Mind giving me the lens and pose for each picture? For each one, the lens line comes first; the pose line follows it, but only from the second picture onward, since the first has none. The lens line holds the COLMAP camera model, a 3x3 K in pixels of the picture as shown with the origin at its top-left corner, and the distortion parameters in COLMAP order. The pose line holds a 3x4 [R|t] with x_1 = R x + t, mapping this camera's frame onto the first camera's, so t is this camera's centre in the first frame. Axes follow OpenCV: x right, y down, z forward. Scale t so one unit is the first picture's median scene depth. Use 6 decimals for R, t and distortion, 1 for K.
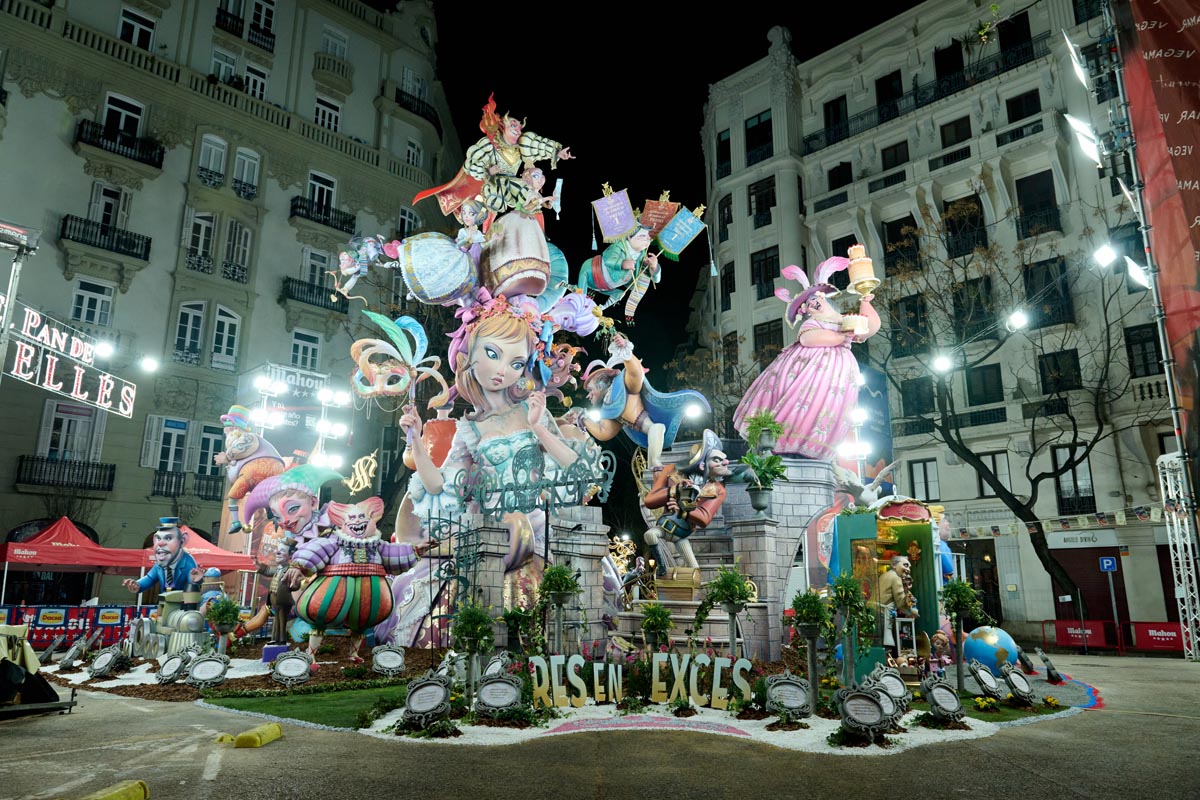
lens RADIAL K [[828.0, 0, 600.9], [0, 828.0, 399.4], [0, 0, 1]] dist [0.001910, -0.000136]
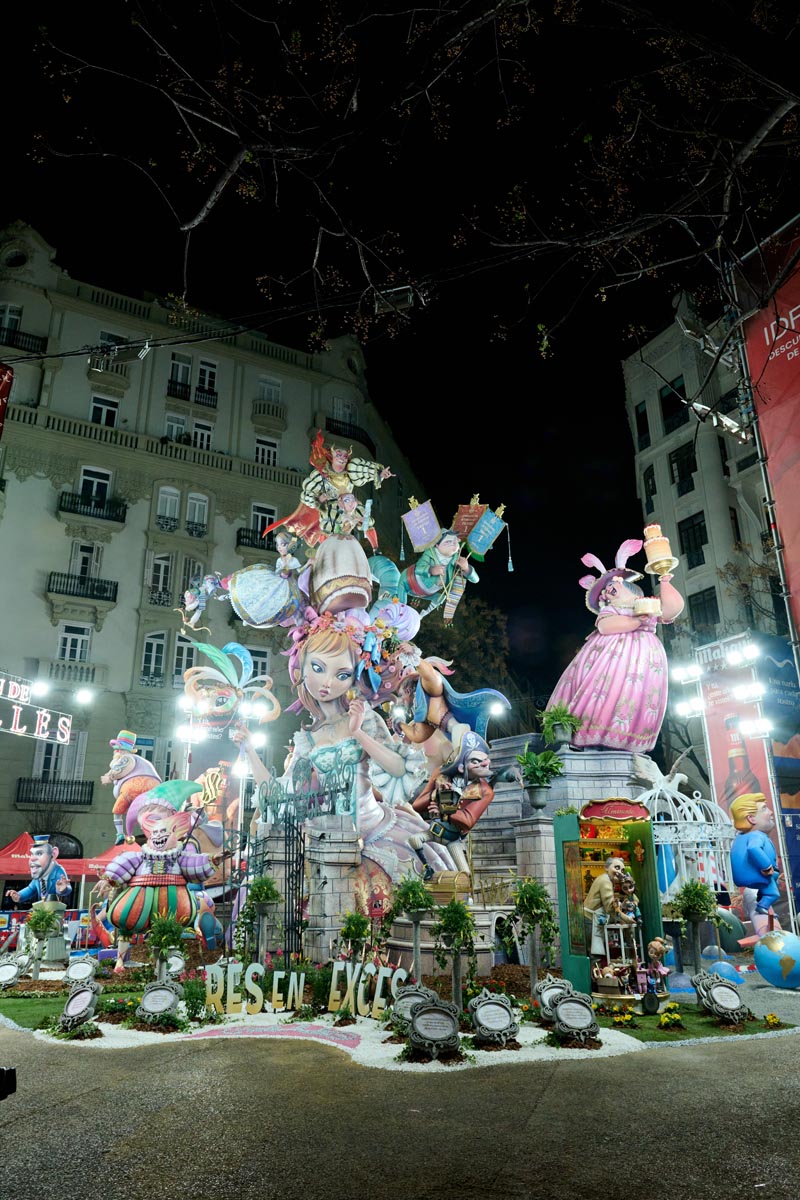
lens RADIAL K [[828.0, 0, 397.2], [0, 828.0, 599.4], [0, 0, 1]] dist [0.001910, -0.000136]
pose [[0.957414, -0.109213, -0.267264, 0.265228], [0.081596, 0.990310, -0.112375, -0.013574], [0.276947, 0.085782, 0.957048, -0.012601]]
